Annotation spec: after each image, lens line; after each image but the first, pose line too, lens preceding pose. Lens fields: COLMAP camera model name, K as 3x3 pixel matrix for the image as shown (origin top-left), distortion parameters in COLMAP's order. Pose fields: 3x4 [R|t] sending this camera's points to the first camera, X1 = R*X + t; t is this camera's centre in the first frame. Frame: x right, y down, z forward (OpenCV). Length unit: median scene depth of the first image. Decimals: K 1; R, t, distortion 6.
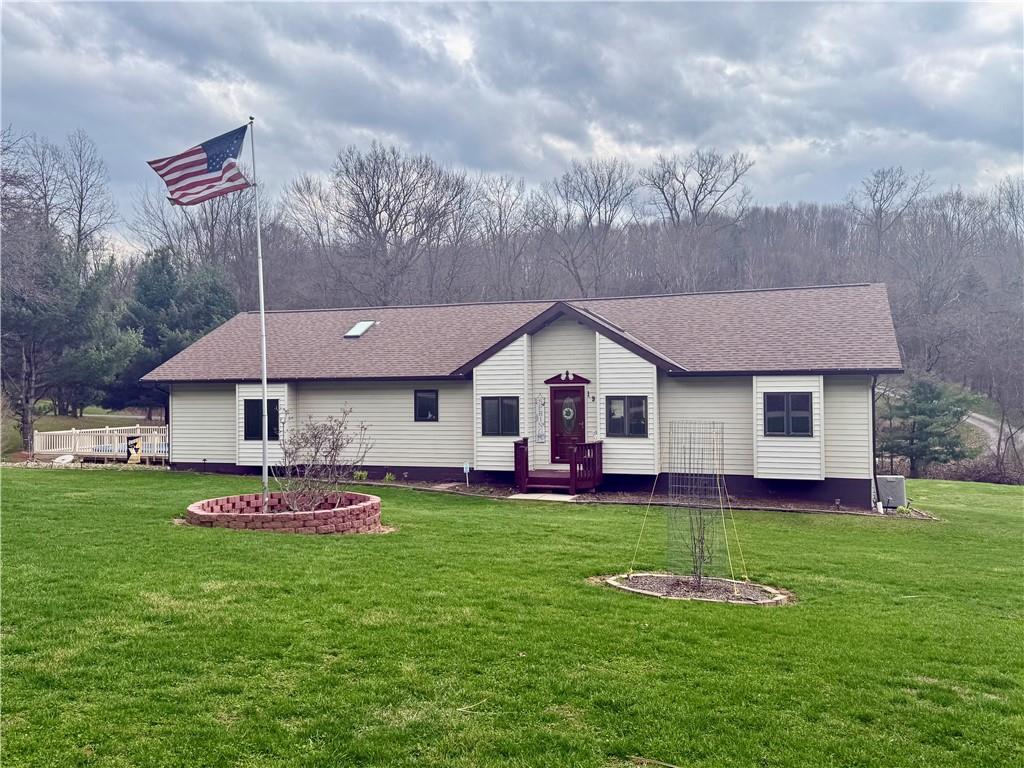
lens RADIAL K [[1275.6, 0, 512.8], [0, 1275.6, 383.4], [0, 0, 1]] dist [0.210896, -0.772185]
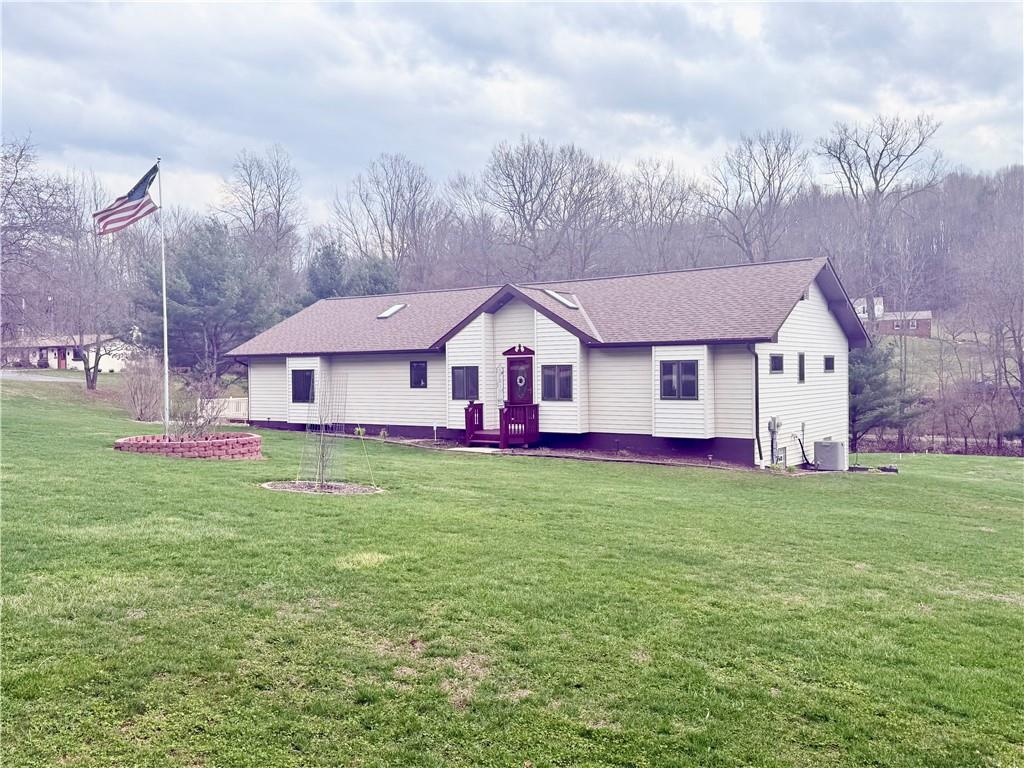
lens RADIAL K [[1275.6, 0, 512.8], [0, 1275.6, 383.4], [0, 0, 1]] dist [0.210896, -0.772185]
pose [[0.939452, -0.002945, -0.342668, 0.433989], [0.010879, 0.999715, 0.021234, 0.001544], [0.342508, -0.023676, 0.939216, -0.092215]]
